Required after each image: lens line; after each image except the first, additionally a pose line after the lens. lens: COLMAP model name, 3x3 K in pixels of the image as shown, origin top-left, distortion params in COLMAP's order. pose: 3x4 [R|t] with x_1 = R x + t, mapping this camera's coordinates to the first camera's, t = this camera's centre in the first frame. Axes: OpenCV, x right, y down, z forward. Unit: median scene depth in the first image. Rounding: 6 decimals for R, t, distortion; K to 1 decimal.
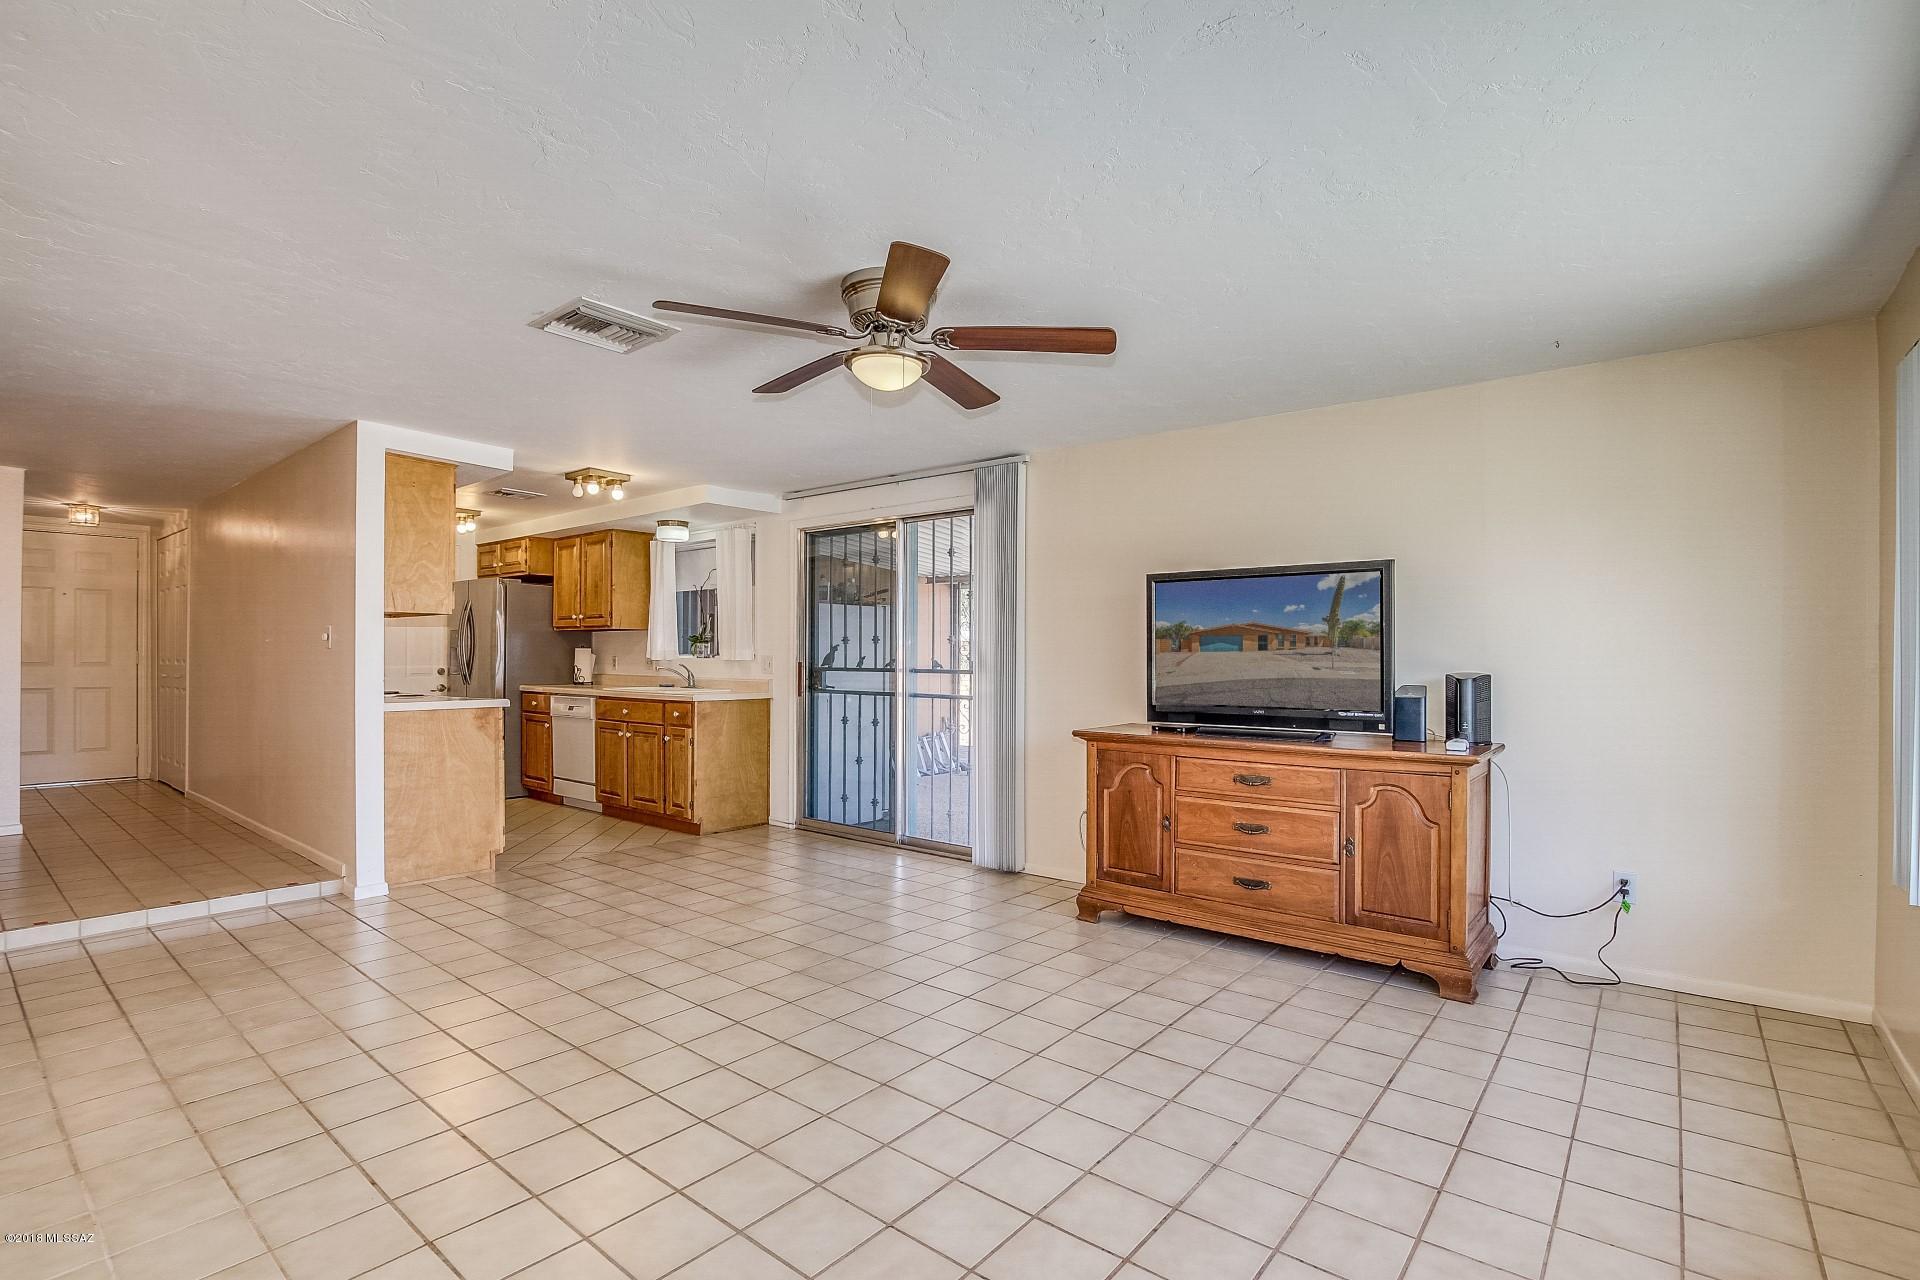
lens RADIAL K [[893.3, 0, 960.0], [0, 893.3, 640.0], [0, 0, 1]] dist [-0.004217, -0.000169]
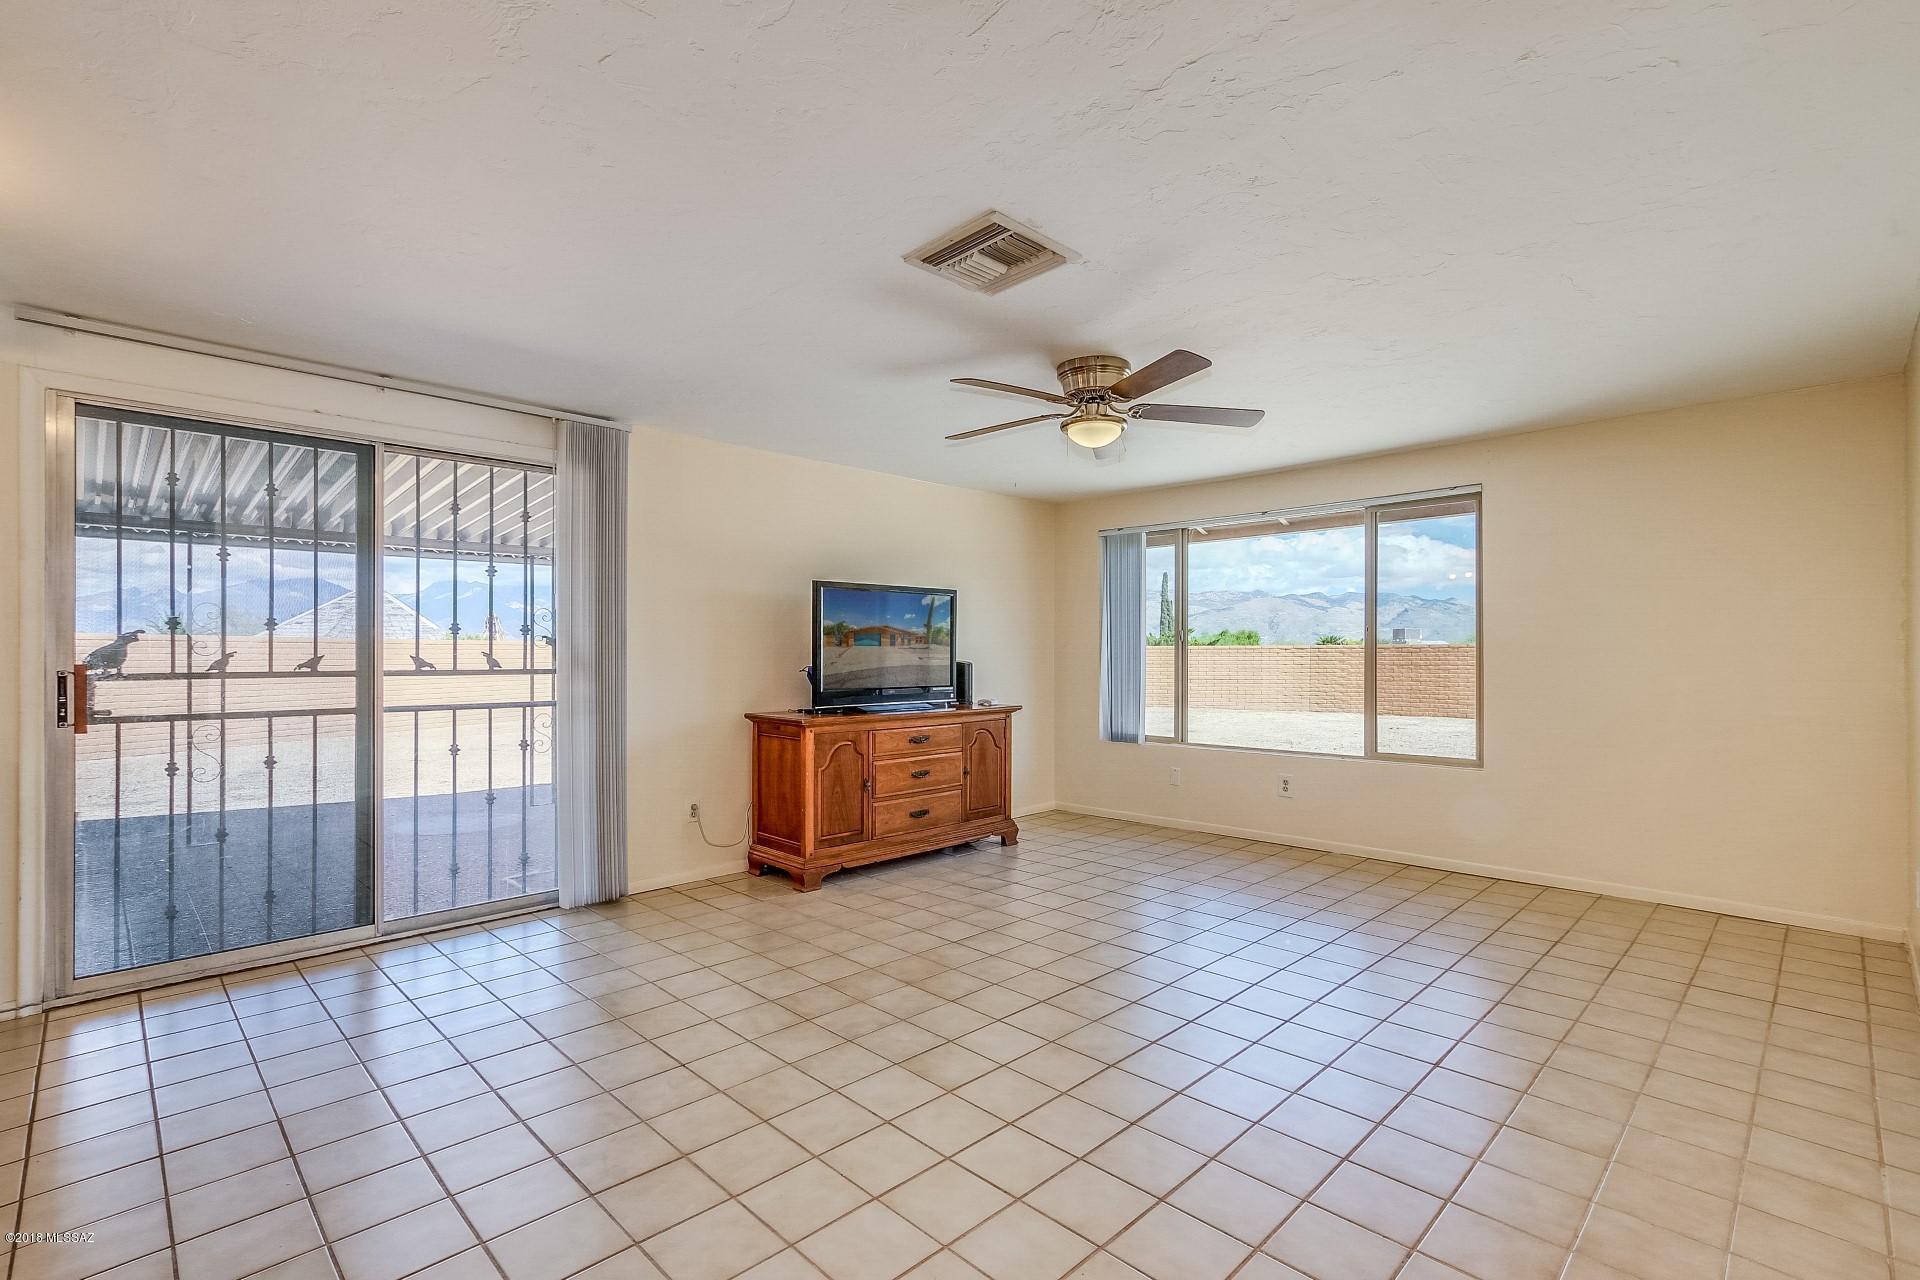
lens RADIAL K [[893.3, 0, 960.0], [0, 893.3, 640.0], [0, 0, 1]] dist [-0.004217, -0.000169]
pose [[0.102612, 0.004611, 0.994711, -0.989810], [-0.020632, 0.999784, -0.002506, 0.004084], [-0.994507, -0.020266, 0.102685, 0.751271]]
